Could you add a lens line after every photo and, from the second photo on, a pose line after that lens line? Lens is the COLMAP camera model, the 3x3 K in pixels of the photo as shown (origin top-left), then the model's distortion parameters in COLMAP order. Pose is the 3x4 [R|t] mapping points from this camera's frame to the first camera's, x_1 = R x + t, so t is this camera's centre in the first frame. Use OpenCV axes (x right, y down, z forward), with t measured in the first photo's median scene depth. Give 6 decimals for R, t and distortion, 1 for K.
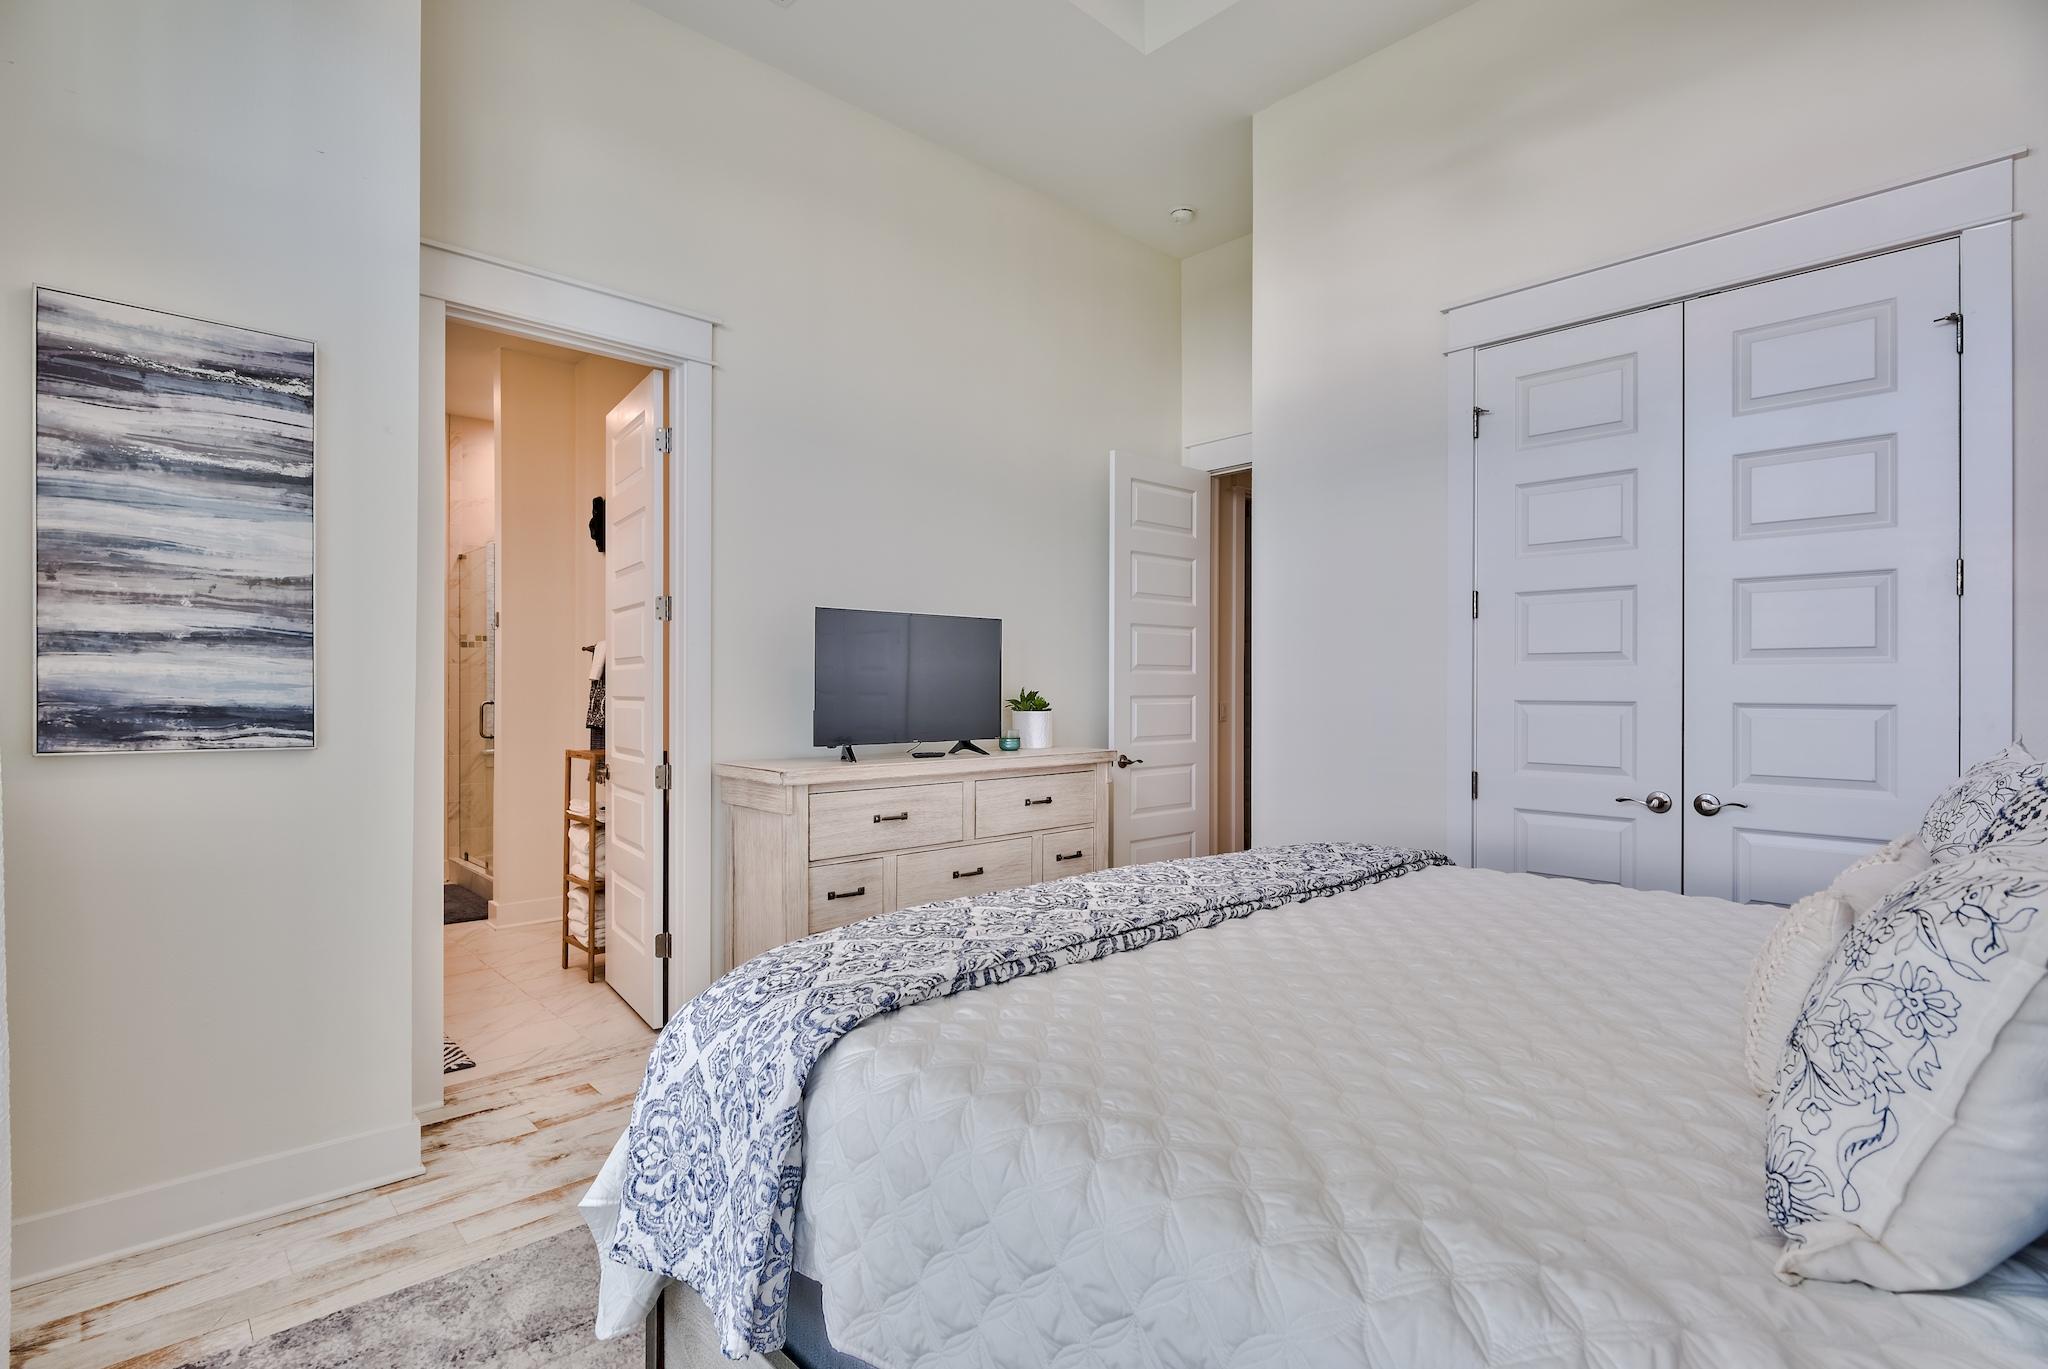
lens RADIAL K [[999.6, 0, 1030.9], [0, 999.6, 683.6], [0, 0, 1]] dist [-0.003255, -0.000160]
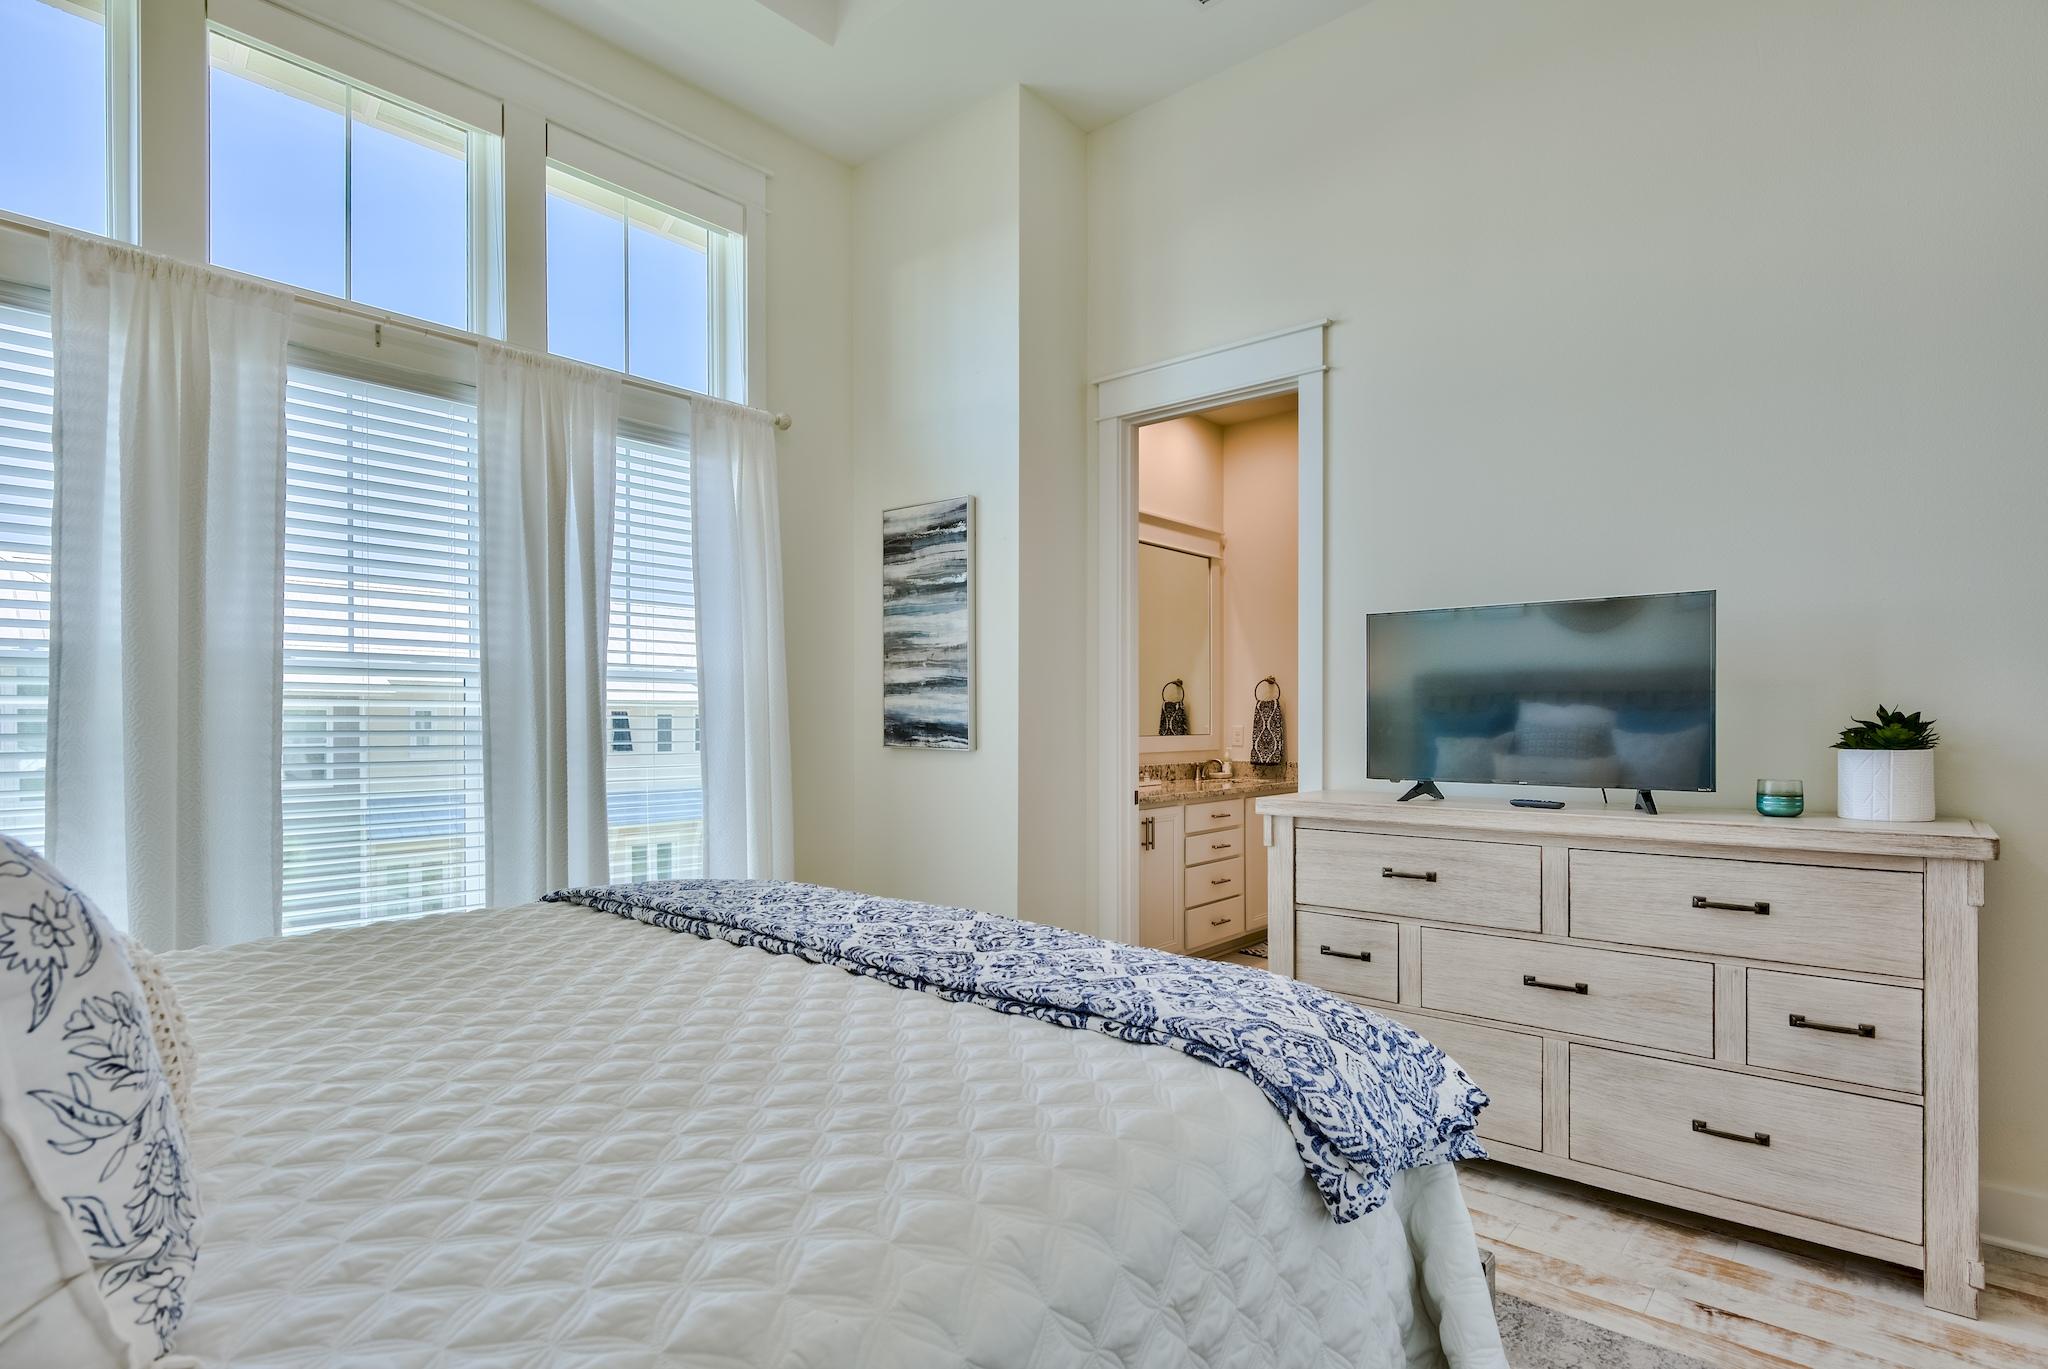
lens RADIAL K [[1034.8, 0, 1016.6], [0, 1034.8, 725.1], [0, 0, 1]] dist [-0.001458, -0.000448]
pose [[0.096178, 0.000178, -0.995364, 0.992527], [0.001802, 0.999998, 0.000352, 0.025932], [0.995363, -0.001828, 0.096178, 0.971026]]
